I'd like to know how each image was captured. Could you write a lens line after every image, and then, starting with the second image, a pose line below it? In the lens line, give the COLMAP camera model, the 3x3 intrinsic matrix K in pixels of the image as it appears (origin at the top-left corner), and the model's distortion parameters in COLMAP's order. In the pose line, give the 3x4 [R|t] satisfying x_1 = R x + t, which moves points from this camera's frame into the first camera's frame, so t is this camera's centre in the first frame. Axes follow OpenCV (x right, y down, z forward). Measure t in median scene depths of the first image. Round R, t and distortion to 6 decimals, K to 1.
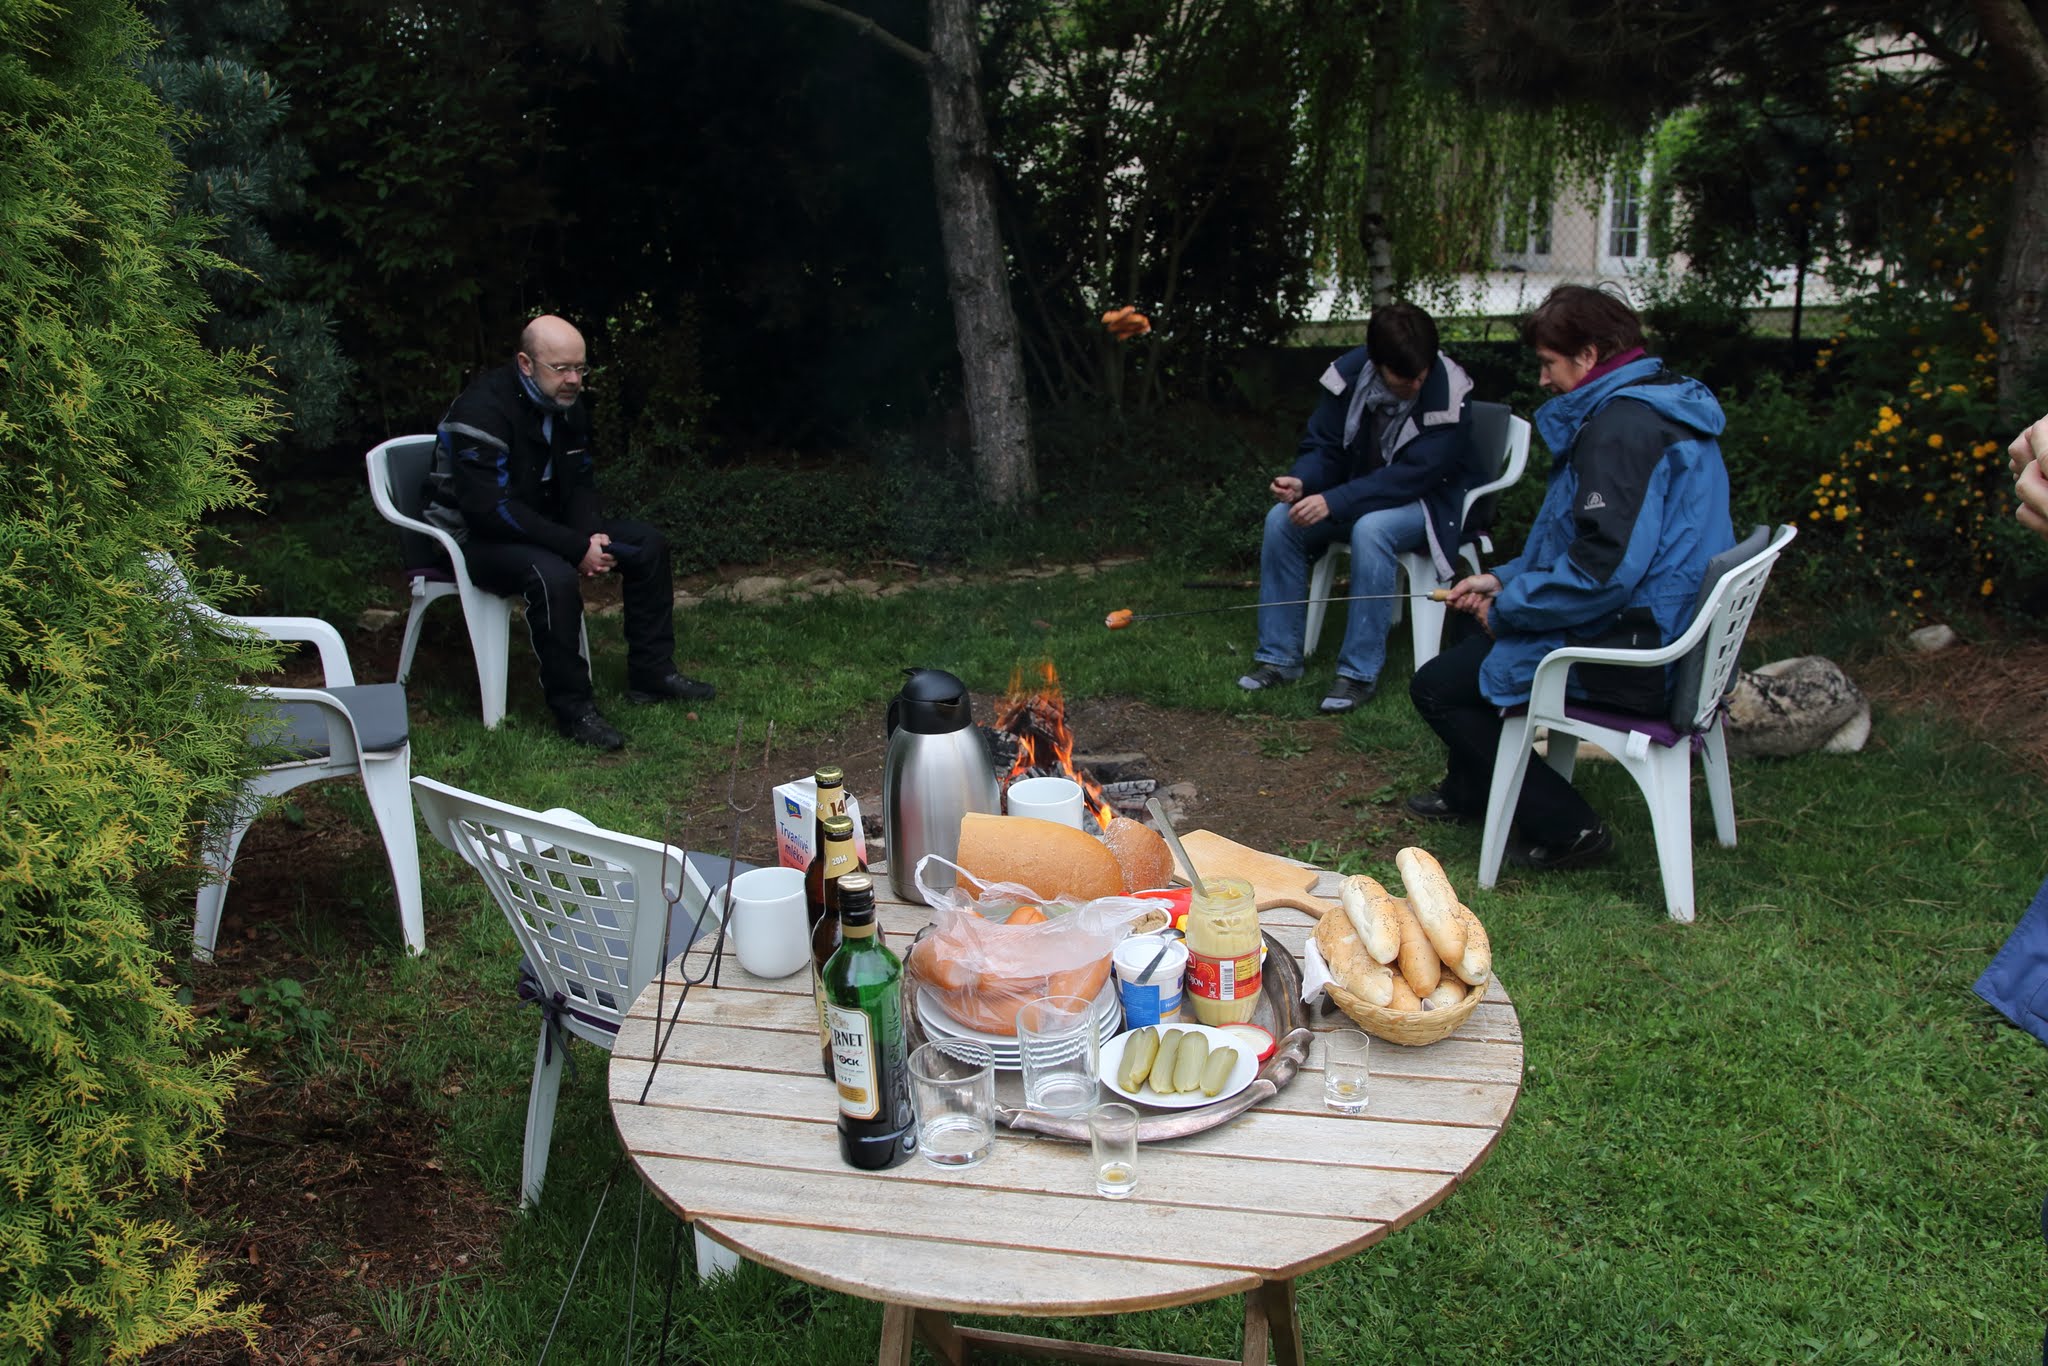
lens RADIAL K [[1687.7, 0, 1023.2], [0, 1687.7, 678.6], [0, 0, 1]] dist [-0.090788, 0.079533]
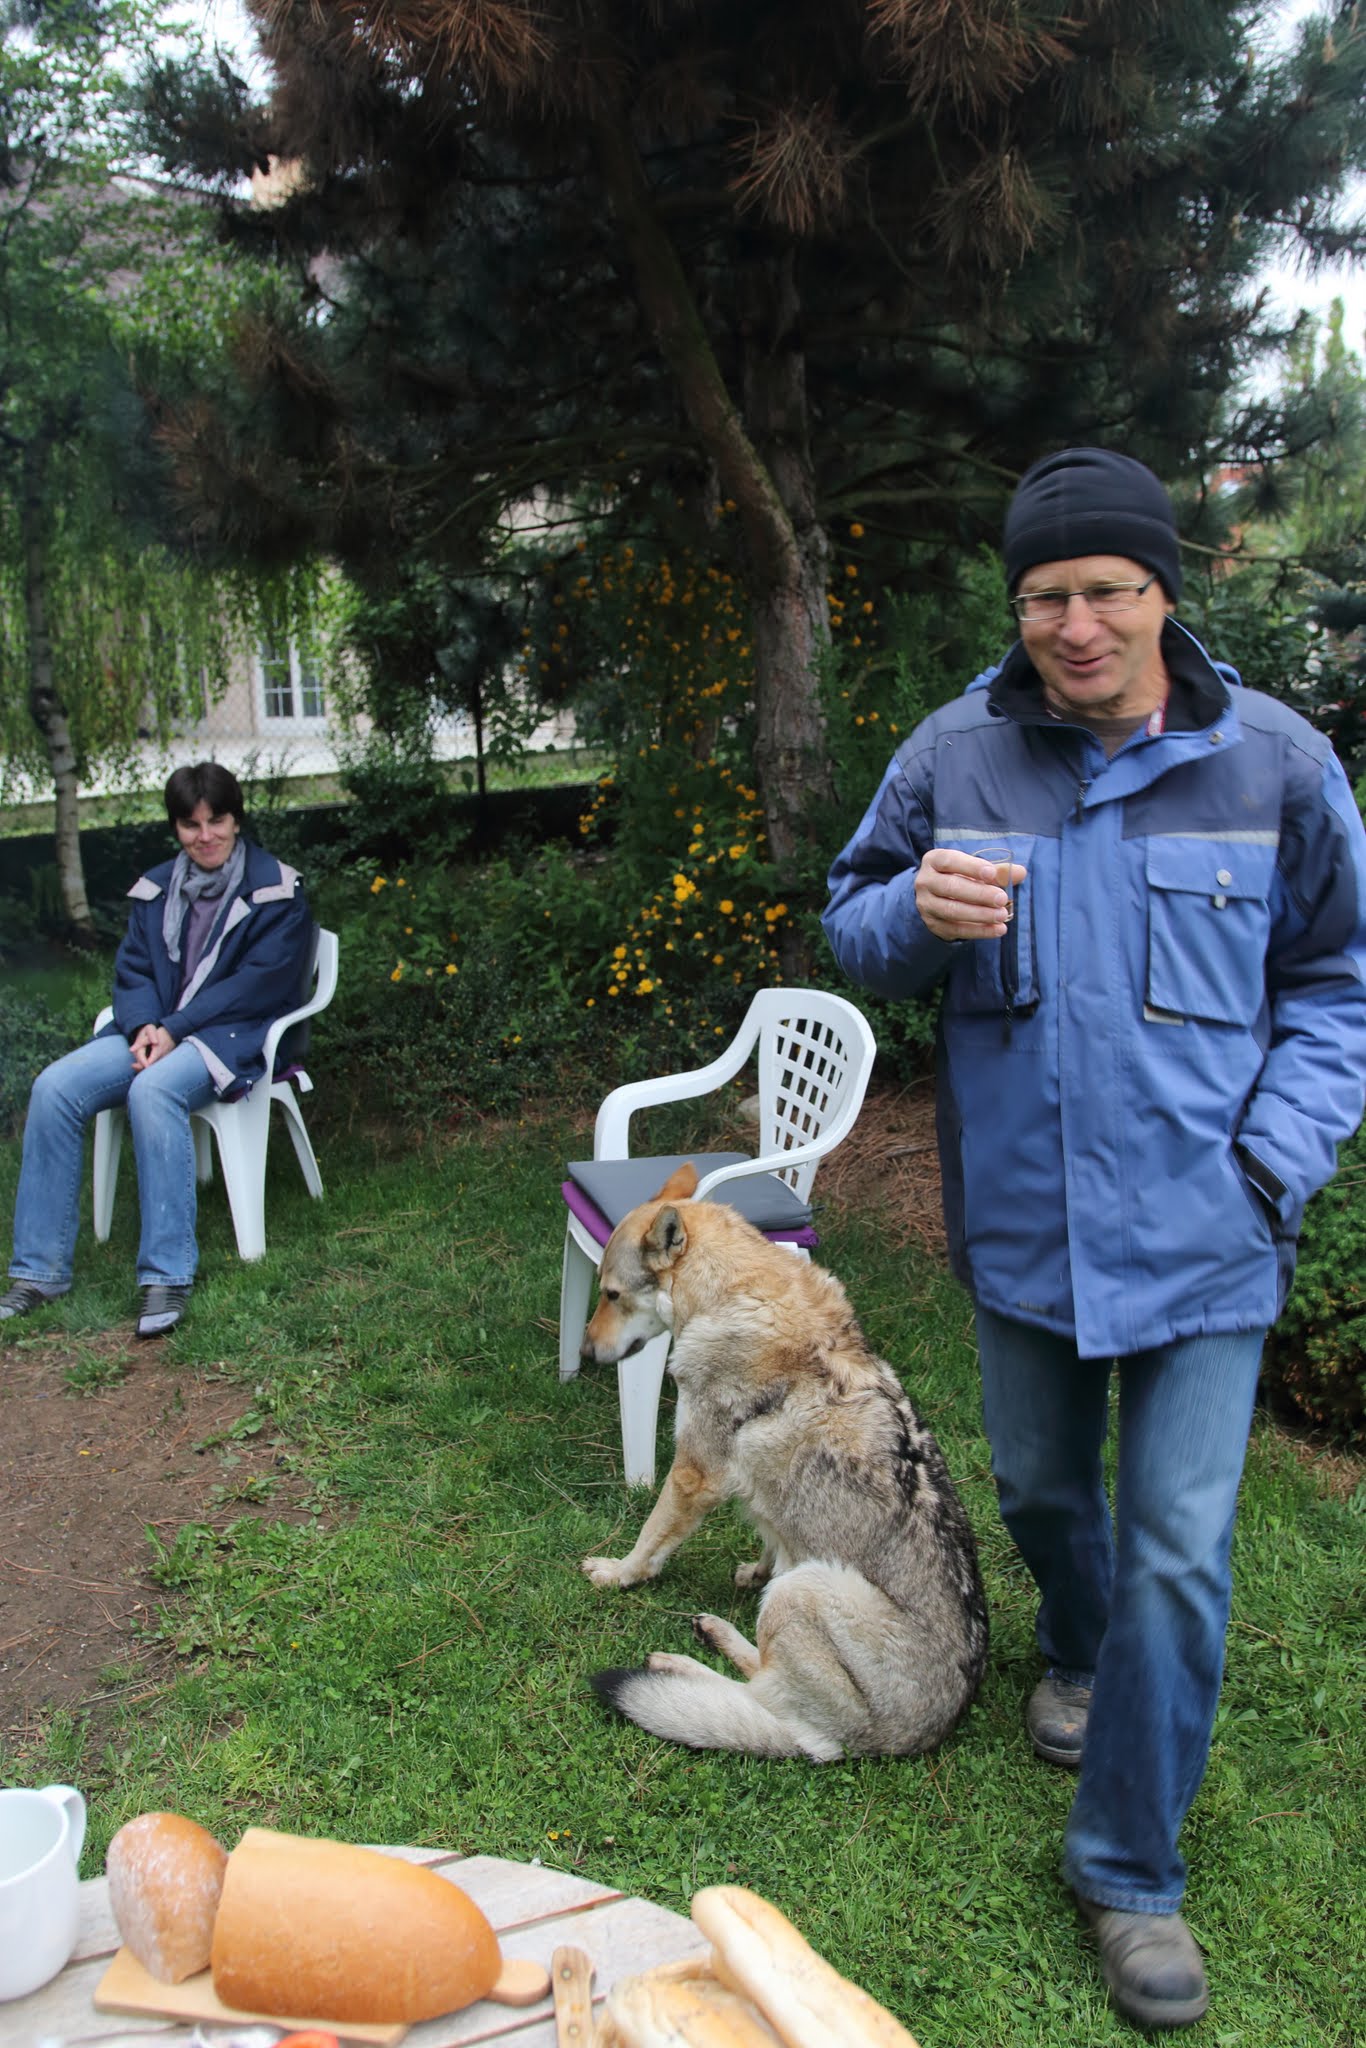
lens RADIAL K [[1687.7, 0, 678.5], [0, 1687.7, 1024.4], [0, 0, 1]] dist [-0.090788, 0.079533]
pose [[0.833775, -0.126872, 0.537330, -0.008450], [0.161878, 0.986642, -0.018225, -0.042294], [-0.527840, 0.102178, 0.843175, 0.129846]]
